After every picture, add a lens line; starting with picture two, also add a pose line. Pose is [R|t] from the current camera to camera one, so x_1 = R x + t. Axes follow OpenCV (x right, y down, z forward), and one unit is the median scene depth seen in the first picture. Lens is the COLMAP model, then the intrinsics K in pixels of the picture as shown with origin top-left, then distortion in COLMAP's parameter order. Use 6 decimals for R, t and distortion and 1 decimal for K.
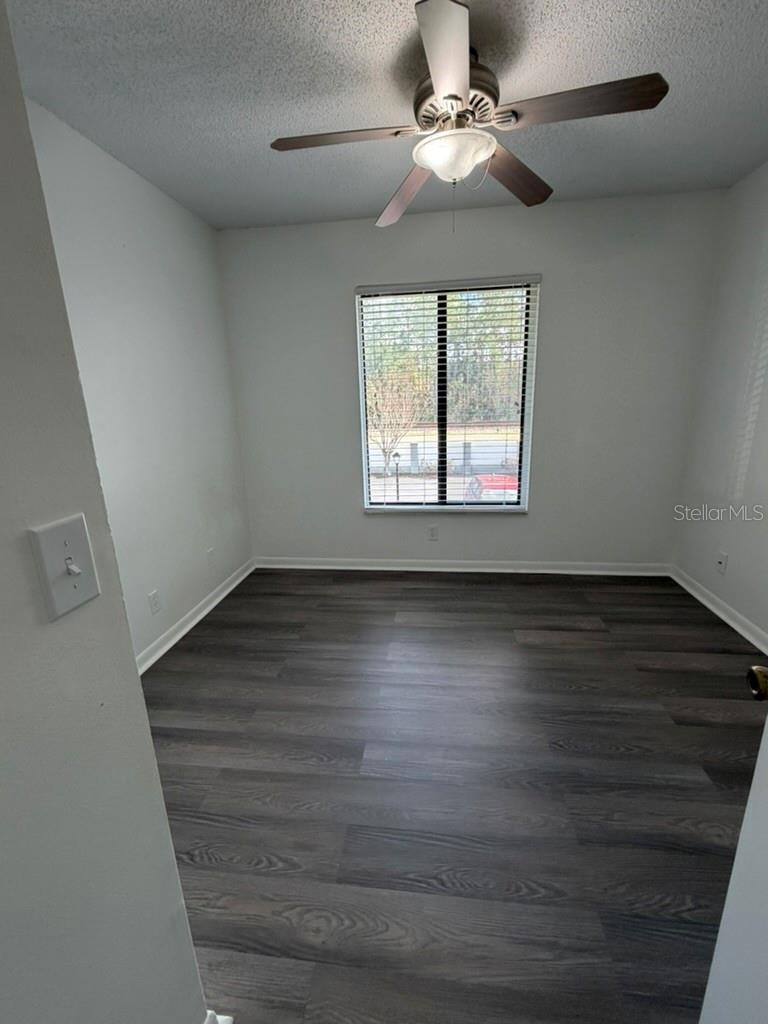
lens RADIAL K [[445.0, 0, 384.0], [0, 445.0, 512.0], [0, 0, 1]] dist [0.000626, 0.000047]
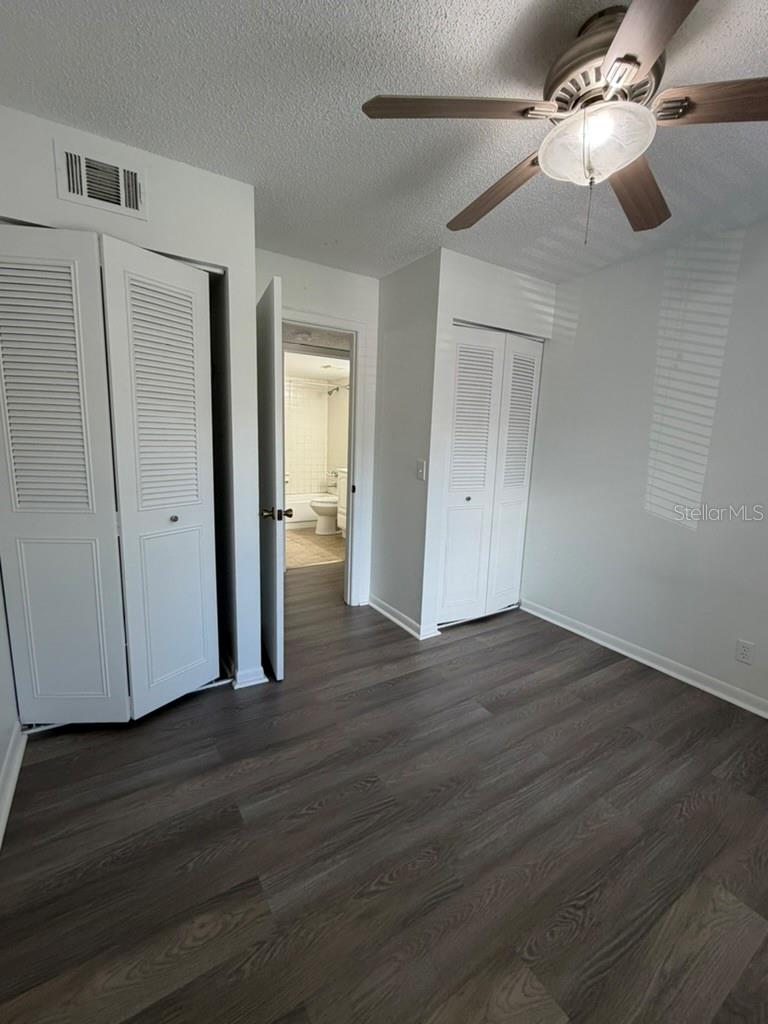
lens RADIAL K [[445.0, 0, 384.0], [0, 445.0, 512.0], [0, 0, 1]] dist [0.000626, 0.000047]
pose [[-0.768965, 0.113197, -0.629189, 0.904200], [-0.181188, 0.905252, 0.384303, -0.414107], [0.613077, 0.409518, -0.675597, 1.399501]]
